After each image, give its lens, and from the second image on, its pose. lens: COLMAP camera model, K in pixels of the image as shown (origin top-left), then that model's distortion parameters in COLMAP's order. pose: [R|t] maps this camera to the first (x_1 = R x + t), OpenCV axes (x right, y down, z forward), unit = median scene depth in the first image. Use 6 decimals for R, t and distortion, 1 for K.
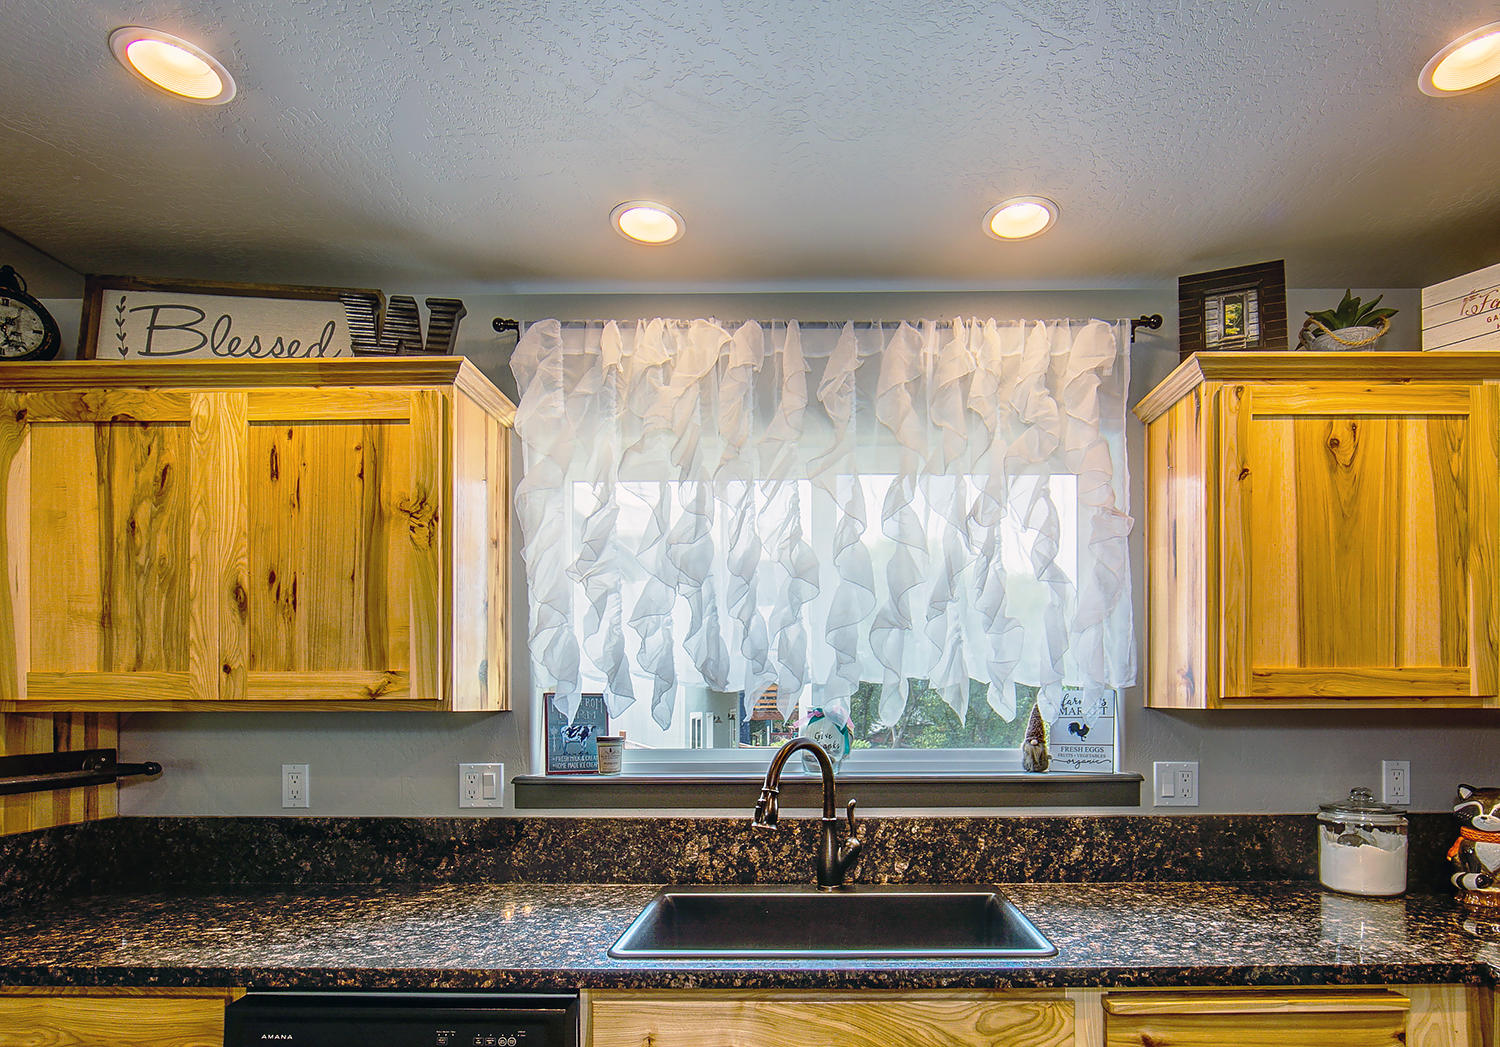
lens RADIAL K [[737.7, 0, 882.8], [0, 737.7, 691.1], [0, 0, 1]] dist [-0.000901, 0.000025]
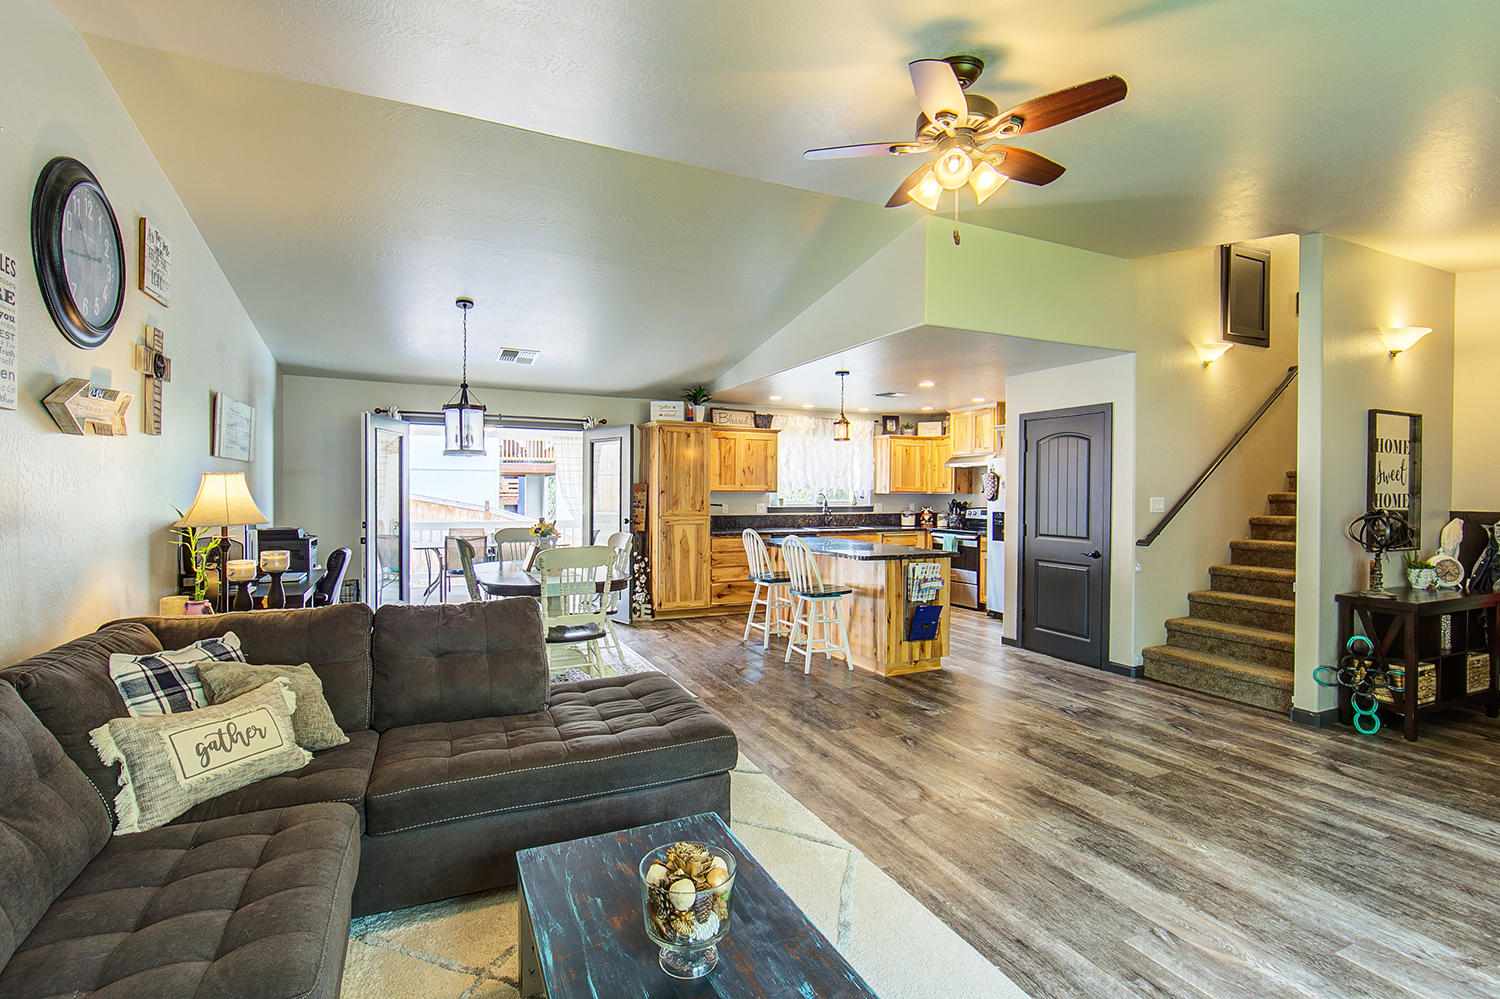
lens RADIAL K [[658.4, 0, 692.9], [0, 658.4, 492.0], [0, 0, 1]] dist [-0.001903, -0.000774]
pose [[0.928497, 0.007221, 0.371271, -2.805352], [-0.011187, 0.999901, 0.008529, -0.013915], [-0.371172, -0.012073, 0.928486, -3.122568]]
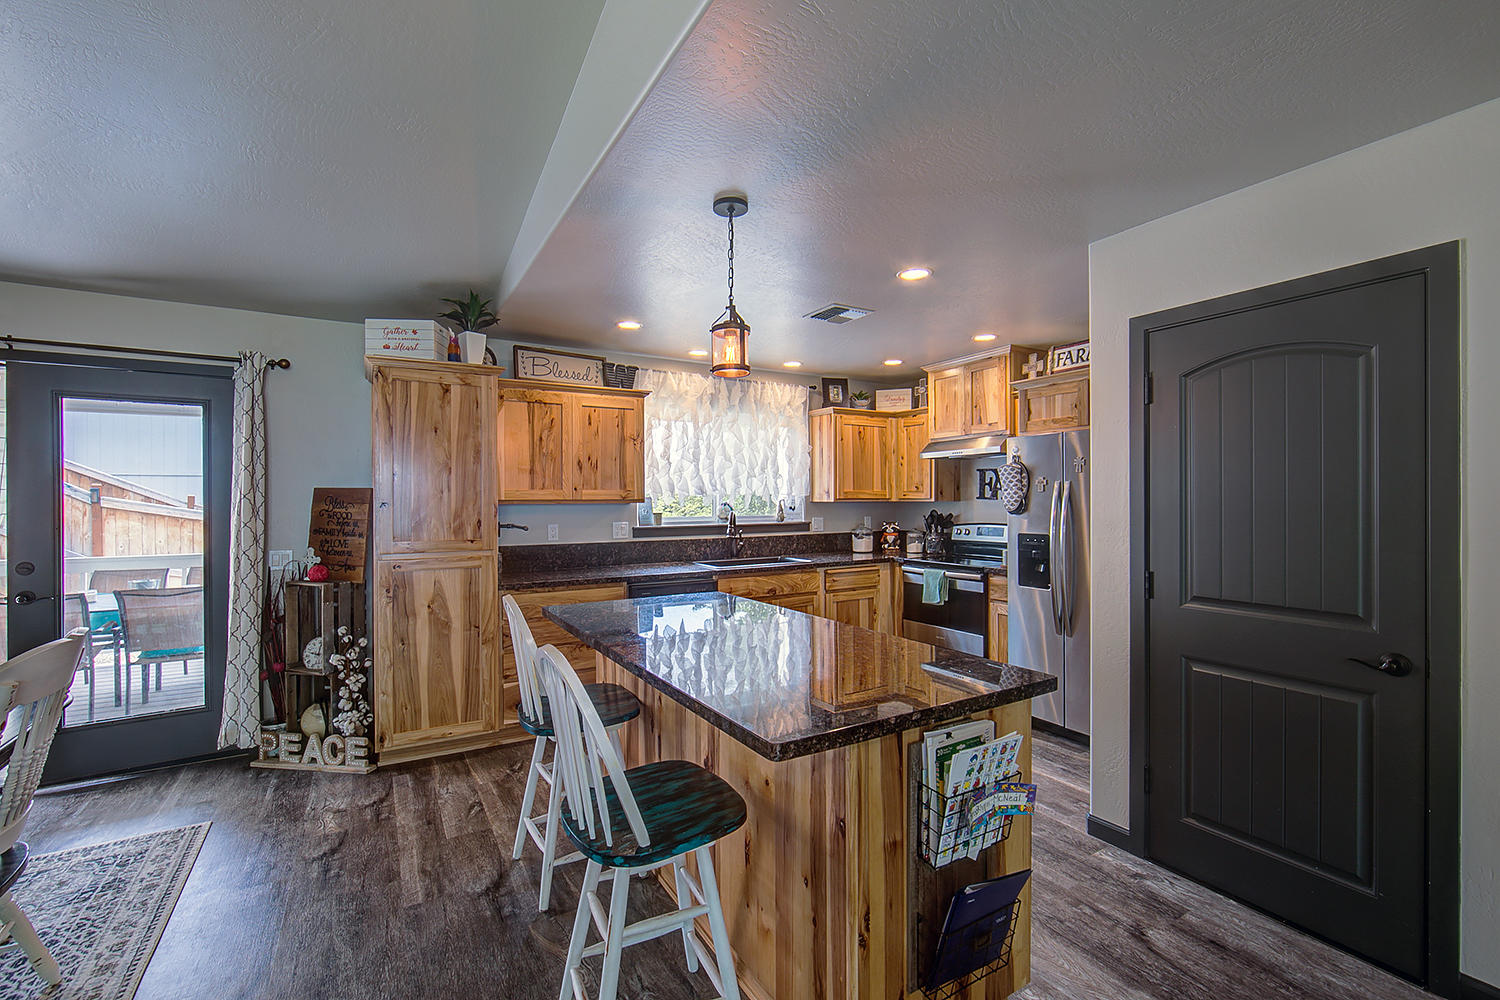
lens RADIAL K [[625.6, 0, 754.8], [0, 625.6, 502.5], [0, 0, 1]] dist [-0.012586, 0.003184]
pose [[0.847403, -0.004024, 0.530936, -1.488824], [-0.001965, 0.999941, 0.010715, -0.004807], [-0.530947, -0.010123, 0.847344, -1.387033]]
